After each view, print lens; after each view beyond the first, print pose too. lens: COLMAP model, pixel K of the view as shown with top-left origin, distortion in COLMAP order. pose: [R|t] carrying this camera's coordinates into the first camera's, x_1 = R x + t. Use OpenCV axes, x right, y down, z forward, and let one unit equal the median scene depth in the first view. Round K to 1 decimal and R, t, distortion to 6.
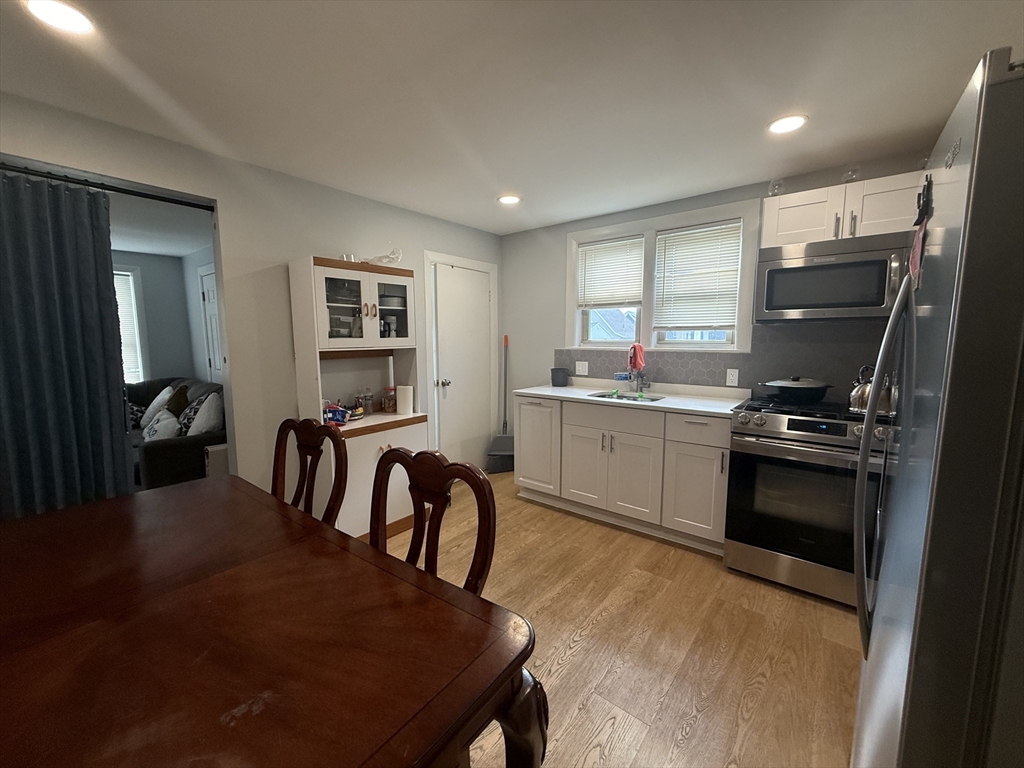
lens RADIAL K [[404.0, 0, 513.7], [0, 404.0, 378.4], [0, 0, 1]] dist [-0.001377, -0.000144]
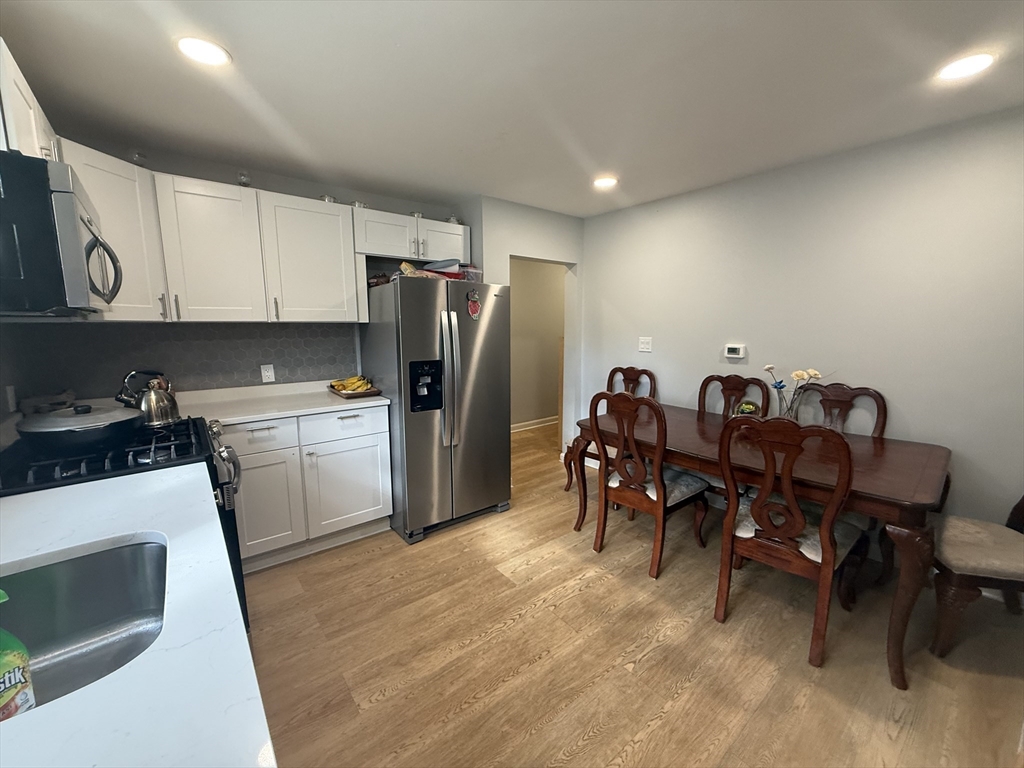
lens RADIAL K [[404.0, 0, 513.7], [0, 404.0, 378.4], [0, 0, 1]] dist [-0.001377, -0.000144]
pose [[-0.976907, -0.025373, 0.212151, -0.052436], [0.025621, 0.971848, 0.234210, -0.192612], [-0.212122, 0.234237, -0.948756, 1.639799]]
